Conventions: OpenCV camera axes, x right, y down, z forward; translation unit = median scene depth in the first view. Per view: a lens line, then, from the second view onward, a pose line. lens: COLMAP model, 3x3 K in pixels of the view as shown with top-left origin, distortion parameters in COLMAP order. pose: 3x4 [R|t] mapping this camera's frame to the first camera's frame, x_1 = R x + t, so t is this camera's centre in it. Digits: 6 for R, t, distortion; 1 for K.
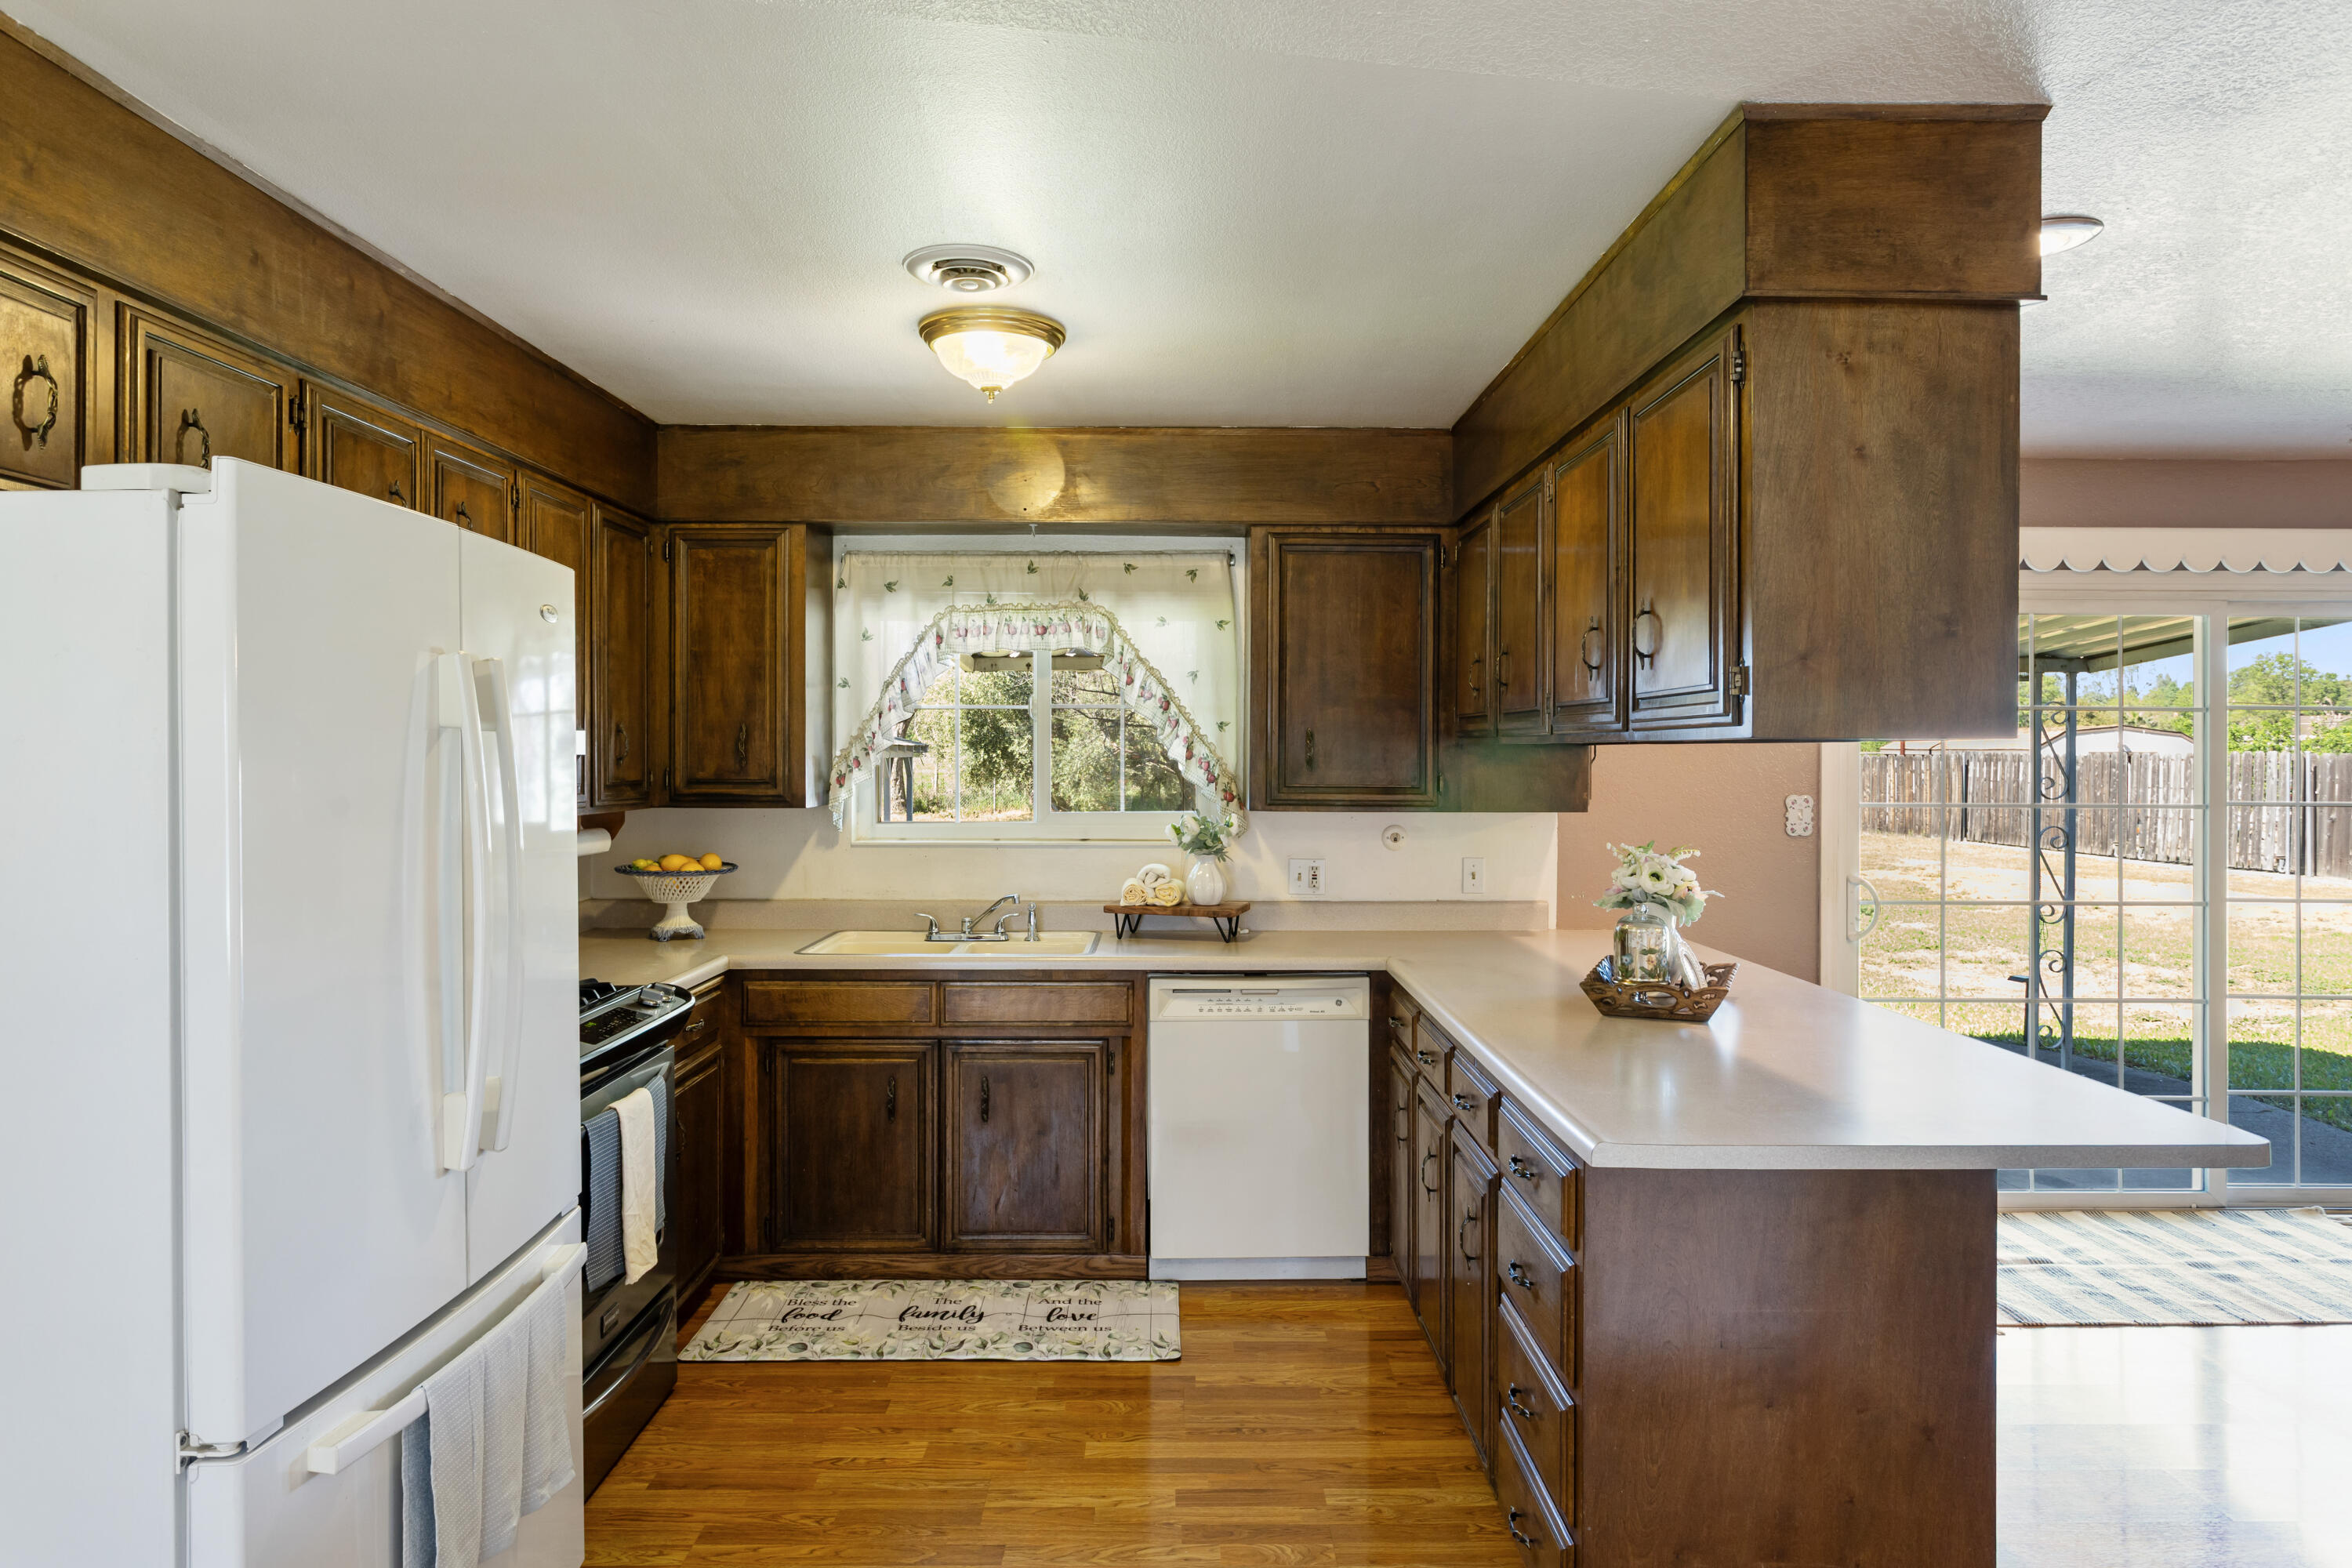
lens RADIAL K [[1412.4, 0, 1170.5], [0, 1412.4, 750.6], [0, 0, 1]] dist [-0.003683, 0.008398]
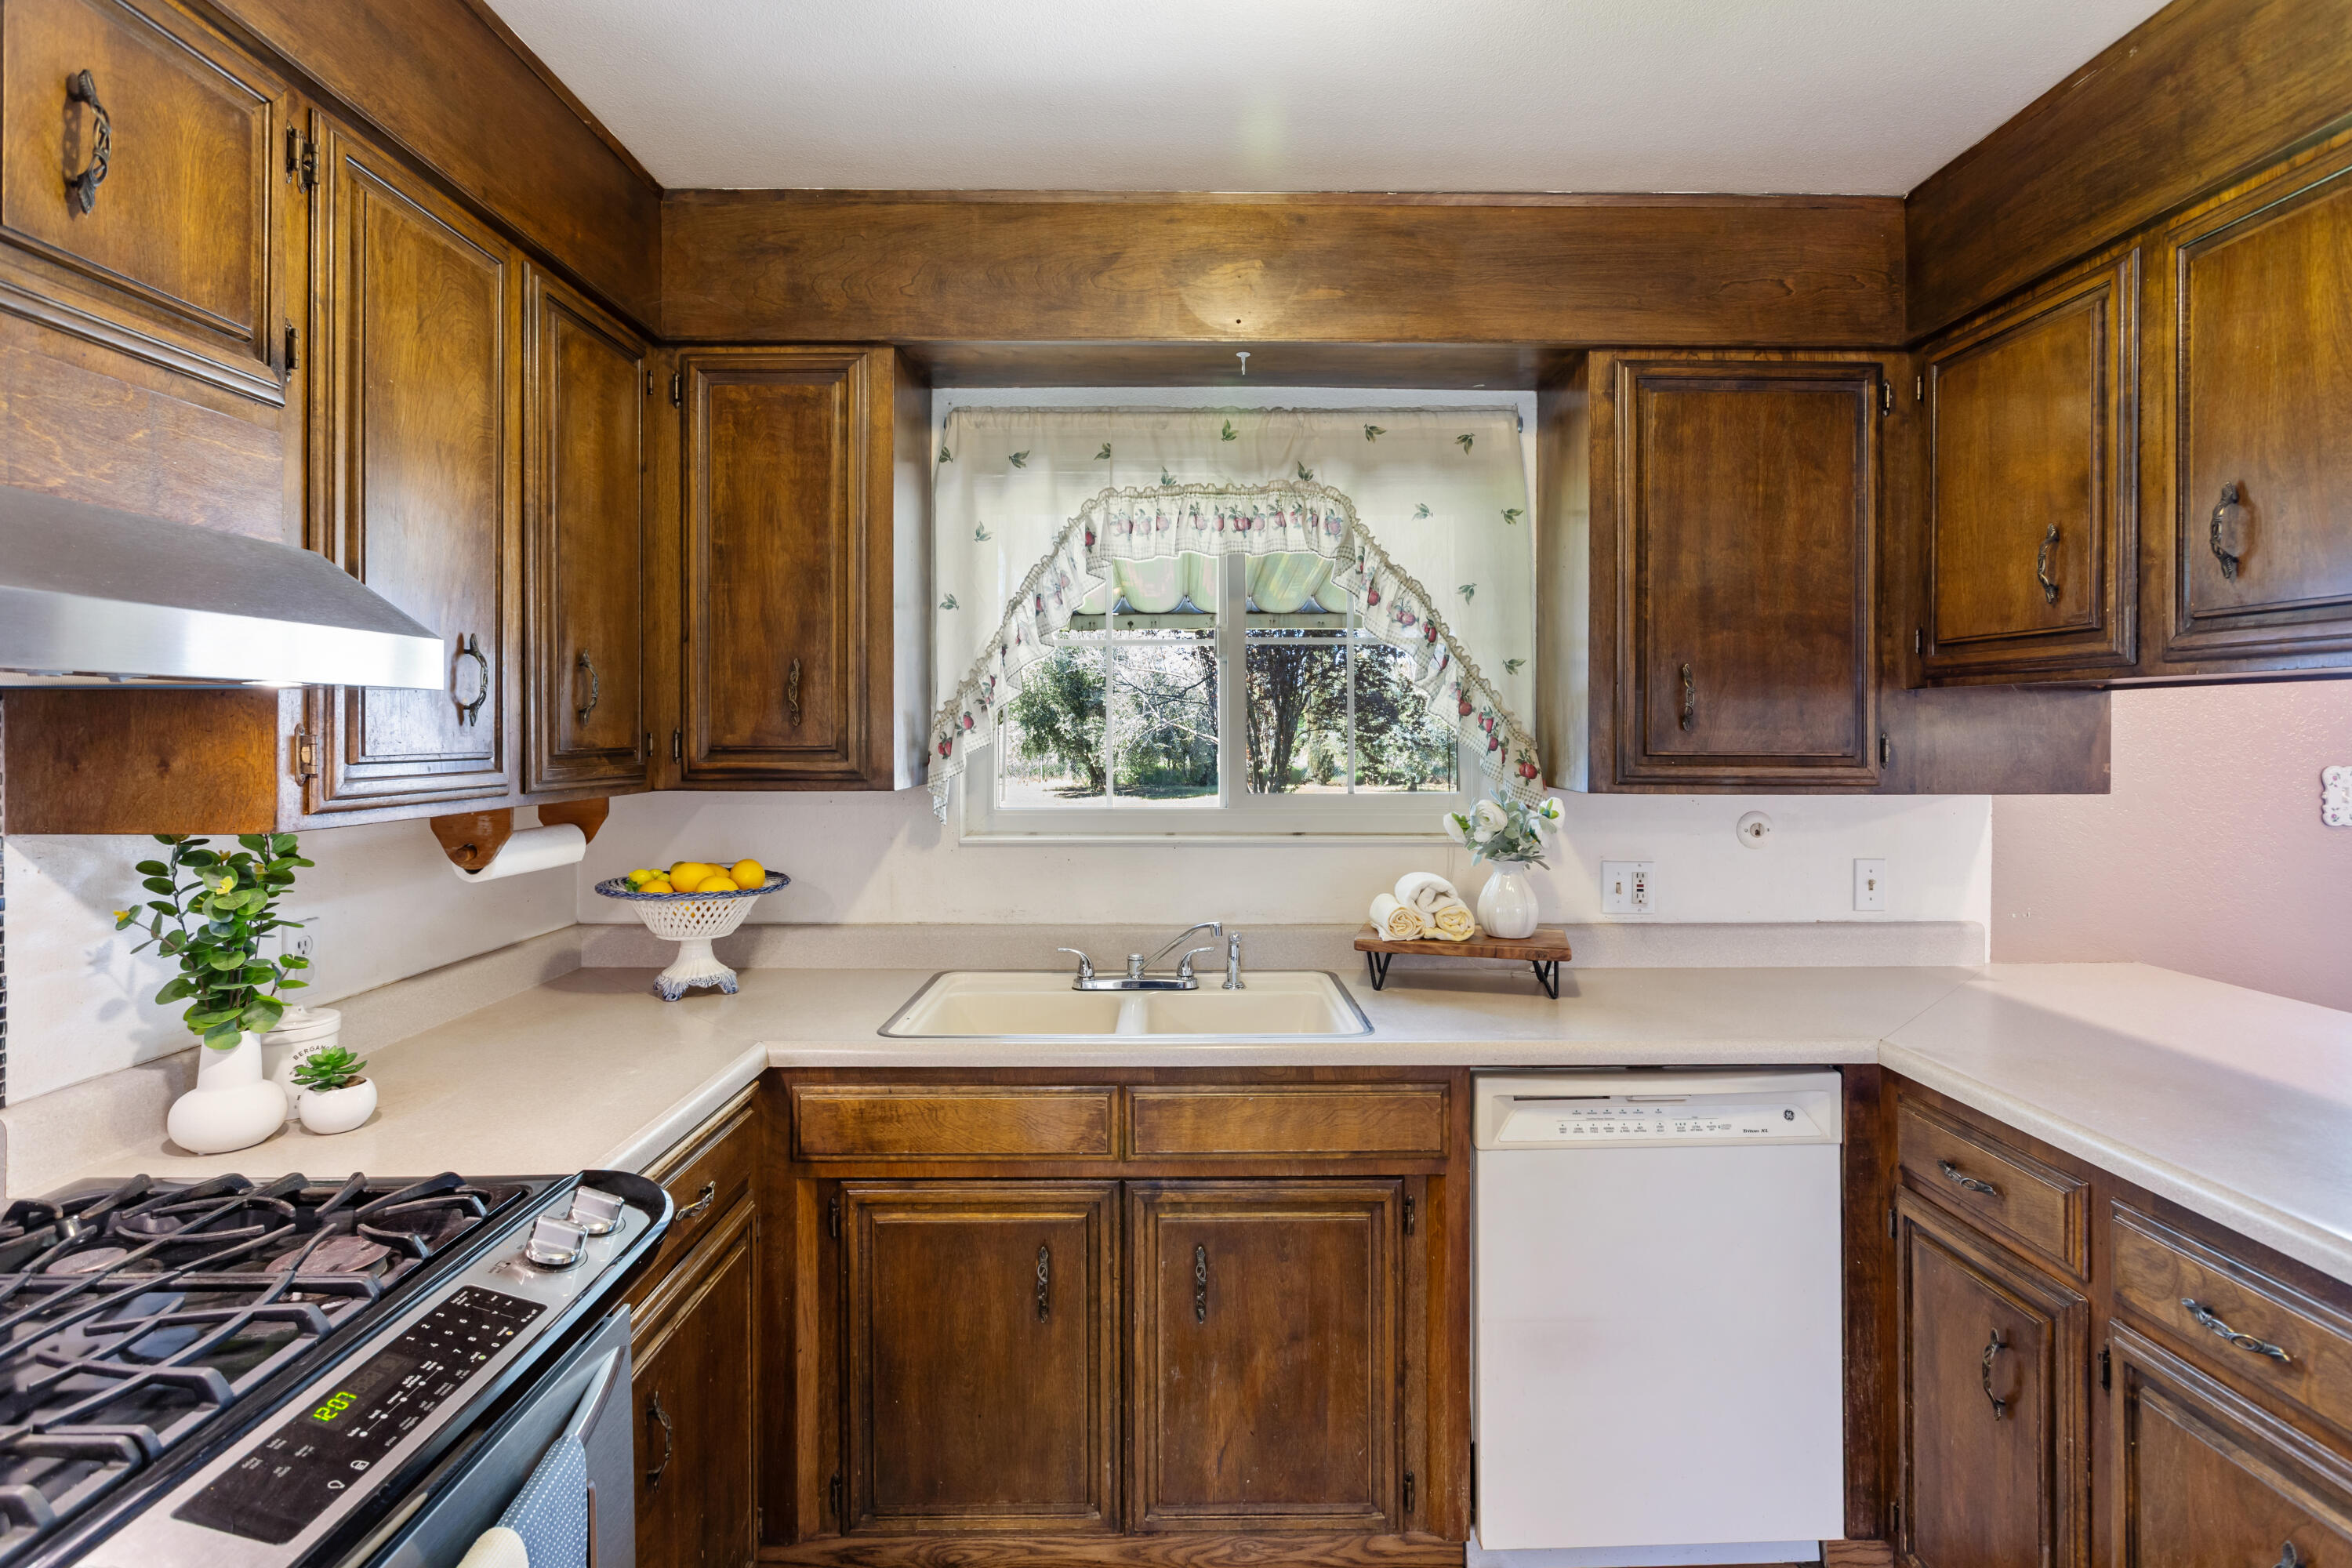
lens RADIAL K [[1214.3, 0, 1188.4], [0, 1214.3, 715.7], [0, 0, 1]] dist [-0.004115, 0.004192]
pose [[0.999964, -0.003020, 0.007880, -0.138547], [0.003097, 0.999947, -0.009846, 0.012986], [-0.007850, 0.009870, 0.999920, 0.481305]]
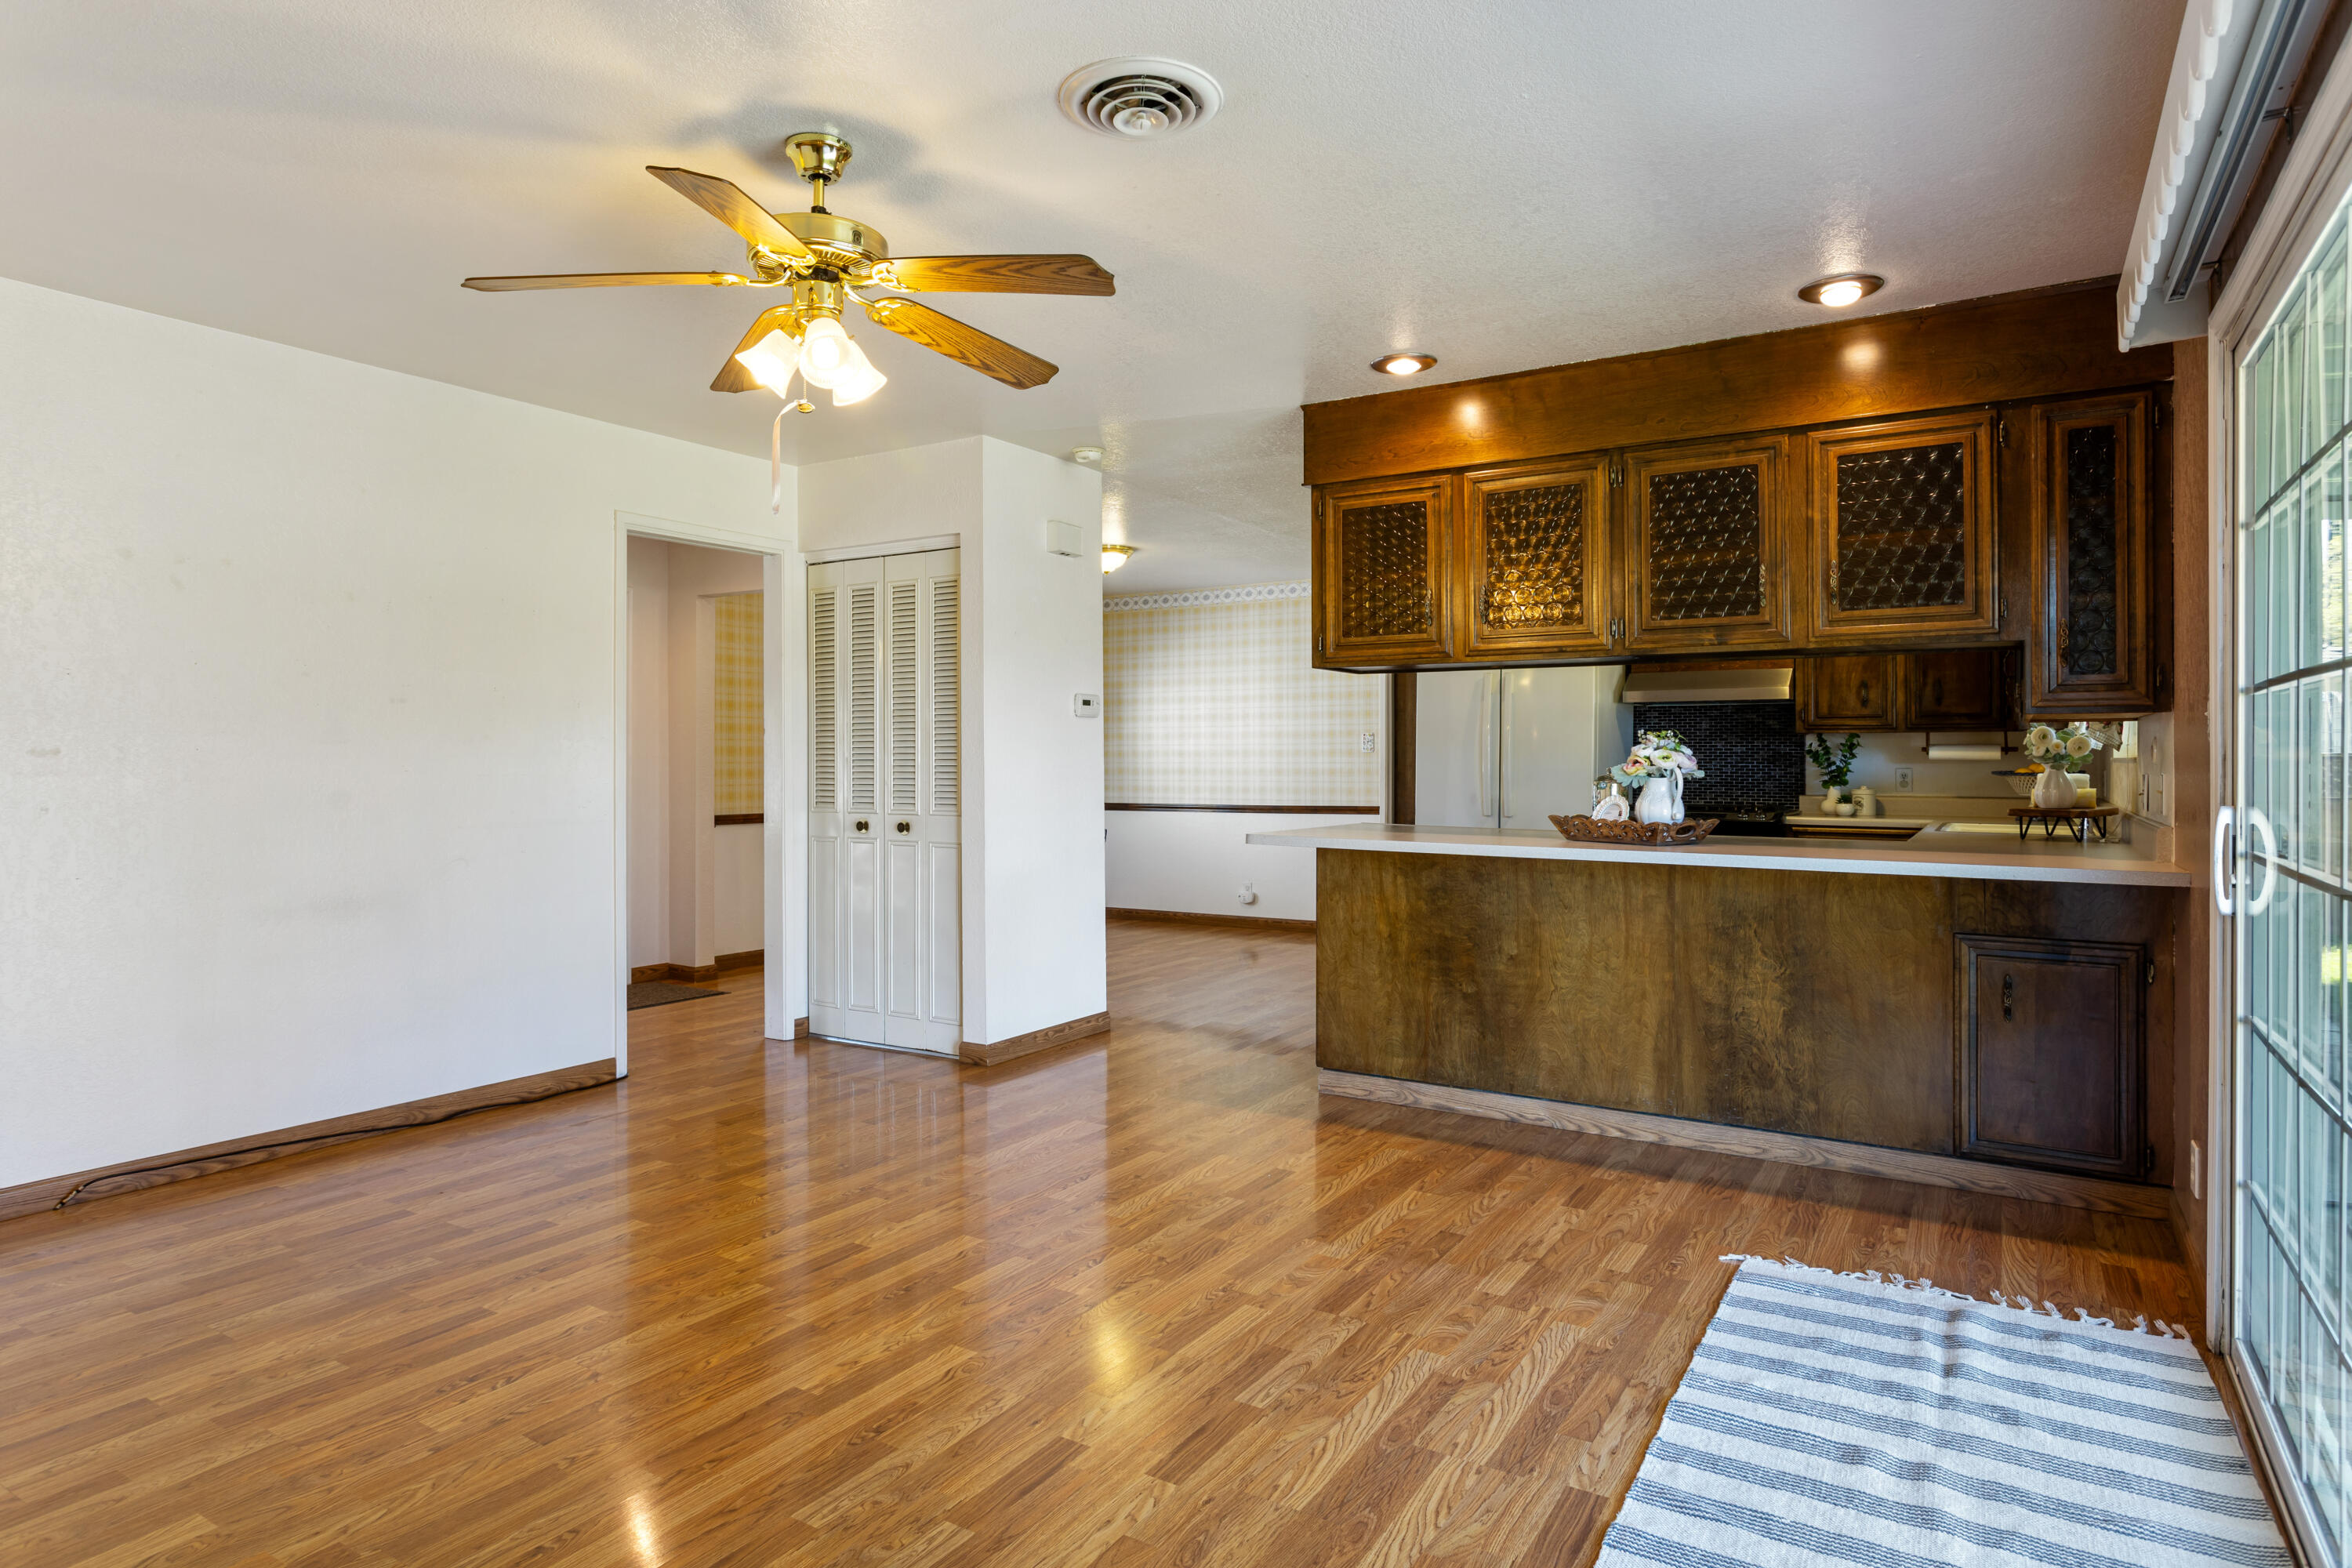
lens RADIAL K [[1326.5, 0, 1175.5], [0, 1326.5, 754.4], [0, 0, 1]] dist [-0.009724, 0.007004]
pose [[-0.537987, -0.006778, -0.842926, 1.387423], [-0.002378, 0.999976, -0.006523, 0.081662], [0.842950, -0.001505, -0.537990, 1.069004]]
